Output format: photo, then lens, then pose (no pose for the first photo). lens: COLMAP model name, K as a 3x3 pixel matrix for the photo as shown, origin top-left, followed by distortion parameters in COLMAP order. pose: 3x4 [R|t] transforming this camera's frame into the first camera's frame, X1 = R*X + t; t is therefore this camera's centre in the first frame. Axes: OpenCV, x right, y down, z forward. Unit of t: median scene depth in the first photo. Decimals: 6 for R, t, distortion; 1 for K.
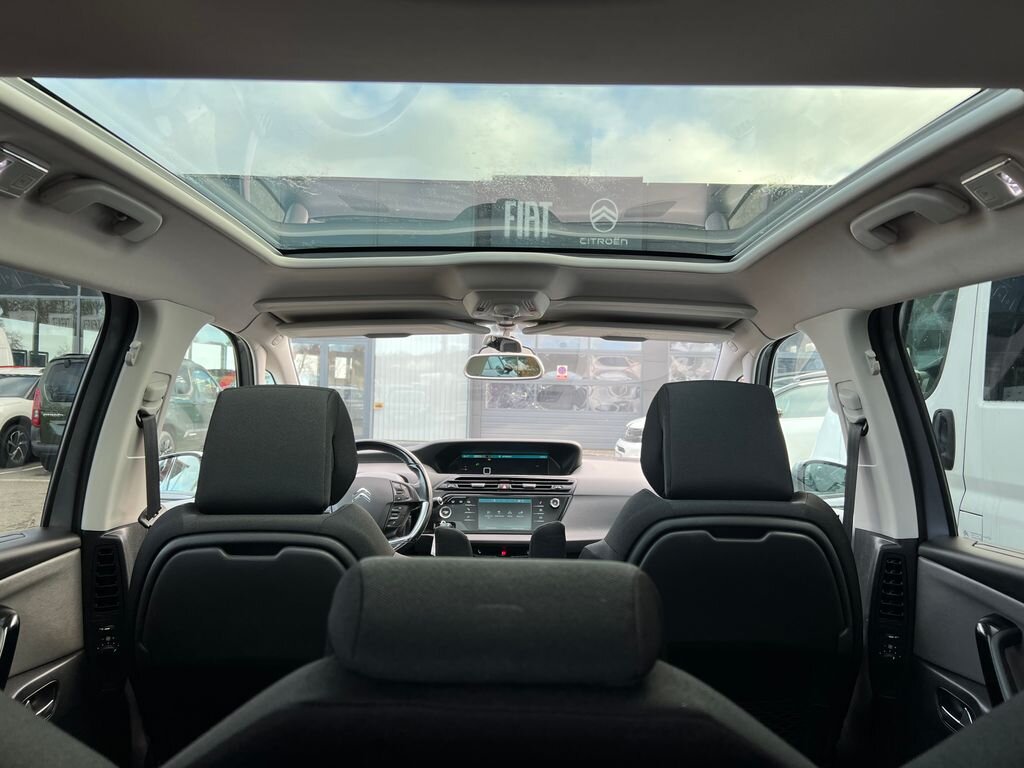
lens RADIAL K [[782.9, 0, 508.8], [0, 782.9, 382.2], [0, 0, 1]] dist [0.038334, -0.059608]
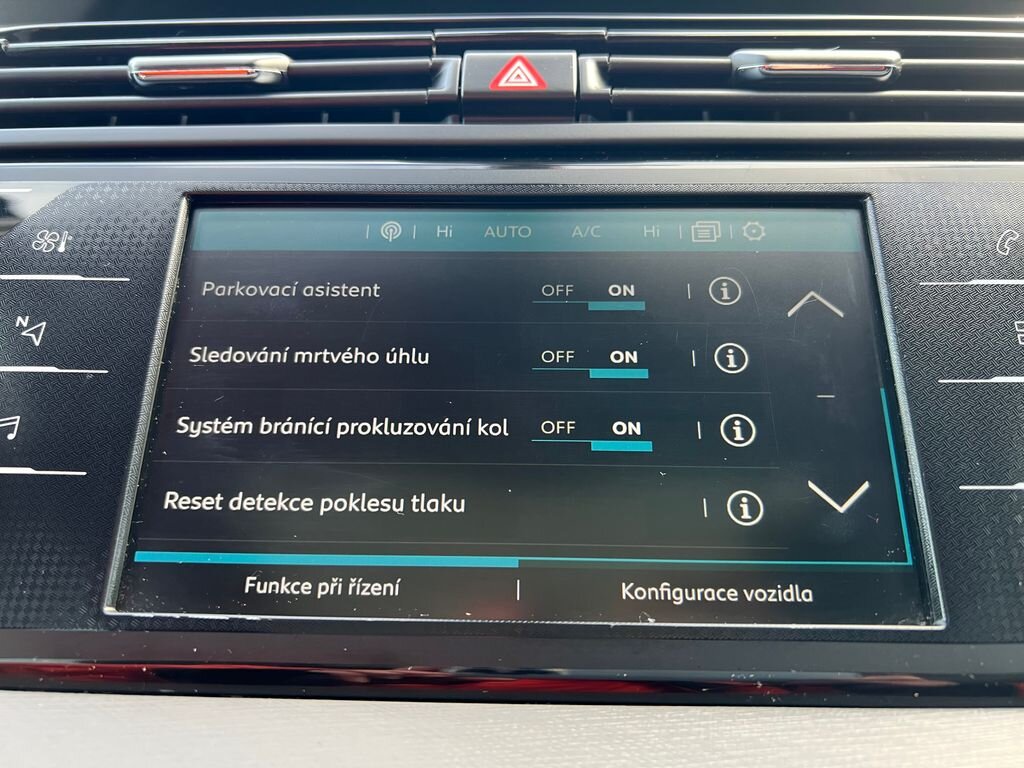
lens RADIAL K [[782.9, 0, 503.9], [0, 782.9, 386.0], [0, 0, 1]] dist [0.038334, -0.059608]
pose [[0.999340, -0.007485, -0.035537, -0.004265], [0.009327, 0.998605, 0.051970, 0.161464], [0.035098, -0.052267, 0.998016, 0.913347]]
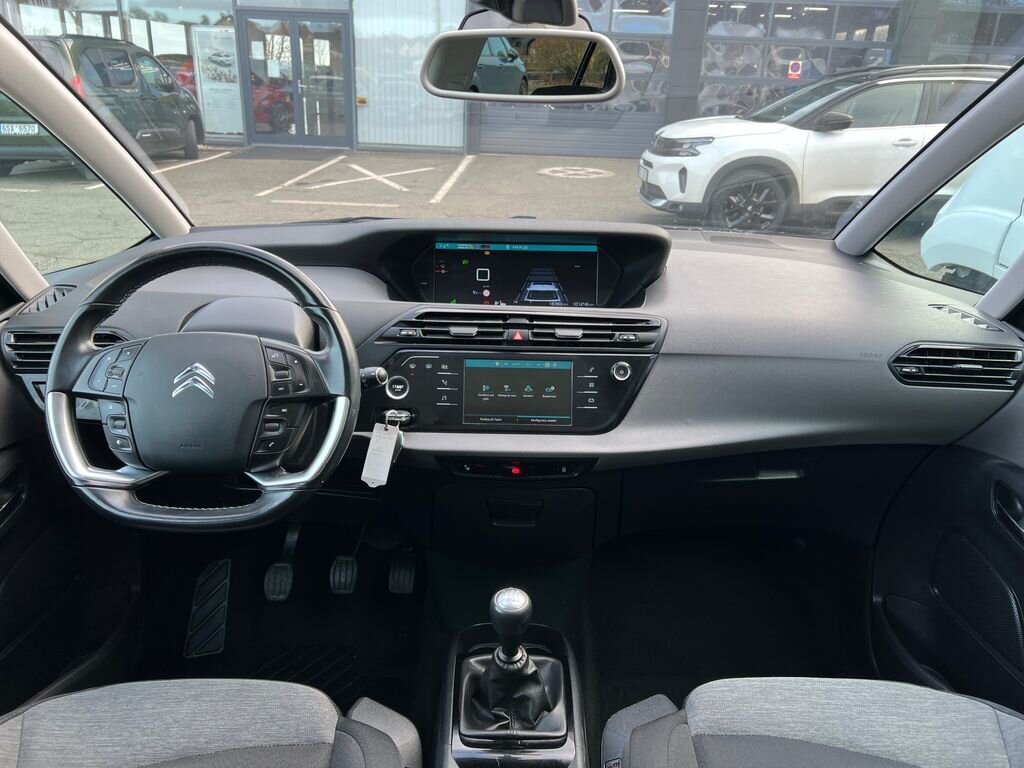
lens RADIAL K [[782.9, 0, 521.6], [0, 782.9, 382.6], [0, 0, 1]] dist [0.038334, -0.059608]
pose [[0.999891, 0.004949, 0.013926, -0.009796], [-0.009729, 0.929742, 0.368083, -0.017638], [-0.011126, -0.368178, 0.929689, 0.537163]]
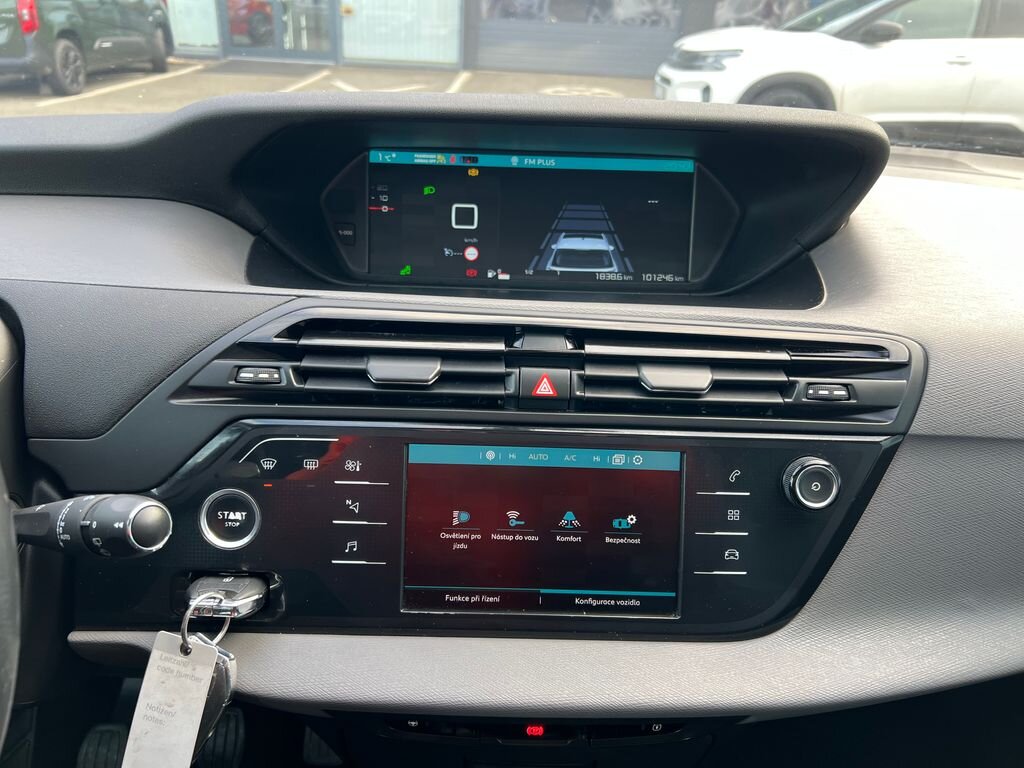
lens RADIAL K [[782.9, 0, 519.4], [0, 782.9, 380.3], [0, 0, 1]] dist [0.038334, -0.059608]
pose [[0.999744, 0.014491, 0.017352, -0.014707], [-0.020687, 0.895949, 0.443675, 0.049584], [-0.009117, -0.443920, 0.896020, 0.830589]]
